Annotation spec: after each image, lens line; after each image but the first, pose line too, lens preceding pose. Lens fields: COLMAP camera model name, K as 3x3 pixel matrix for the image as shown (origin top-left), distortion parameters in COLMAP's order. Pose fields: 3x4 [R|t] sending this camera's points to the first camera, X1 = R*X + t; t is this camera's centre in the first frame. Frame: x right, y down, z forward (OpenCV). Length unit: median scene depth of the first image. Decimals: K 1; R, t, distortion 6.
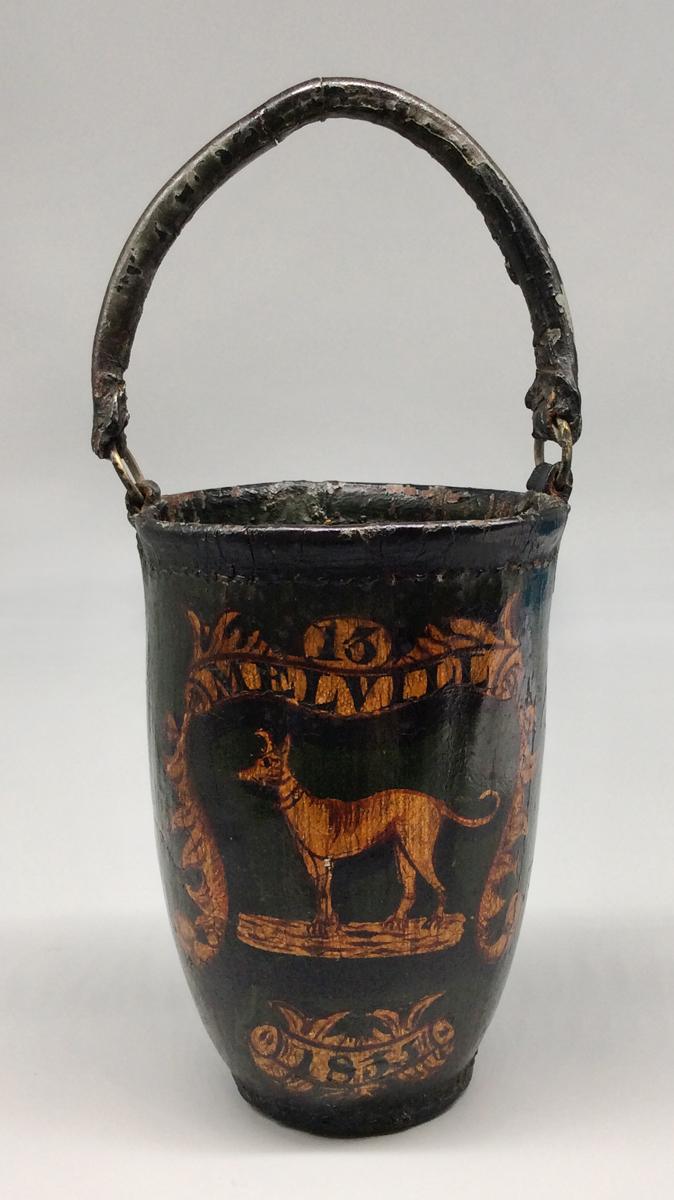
lens RADIAL K [[1122.6, 0, 331.4], [0, 1122.6, 602.1], [0, 0, 1]] dist [0.010953, 0.000000]
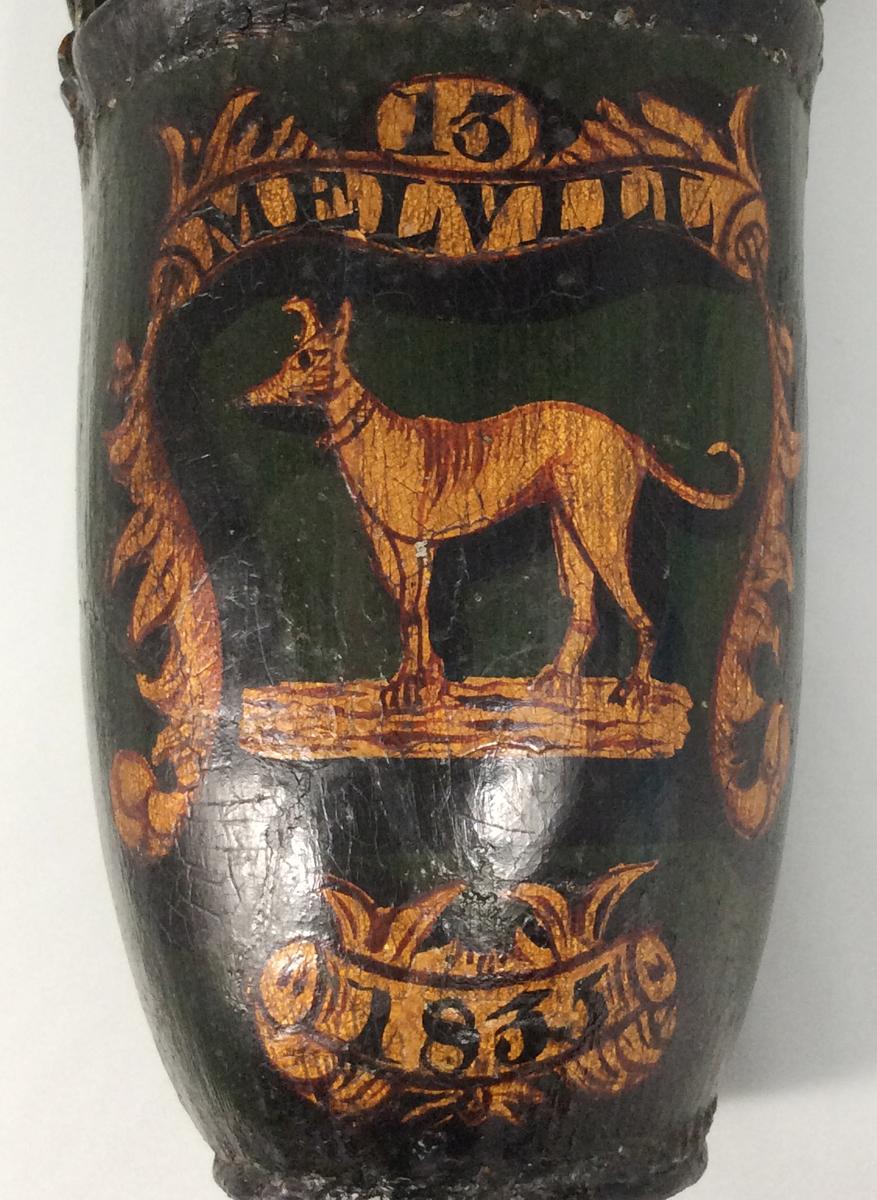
lens RADIAL K [[1642.4, 0, 440.1], [0, 1642.4, 600.2], [0, 0, 1]] dist [0.025056, 0.000000]
pose [[0.998675, 0.000914, 0.051461, -0.033138], [0.014663, 0.953362, -0.301473, 0.473221], [-0.049337, 0.301827, 0.952085, 0.293819]]
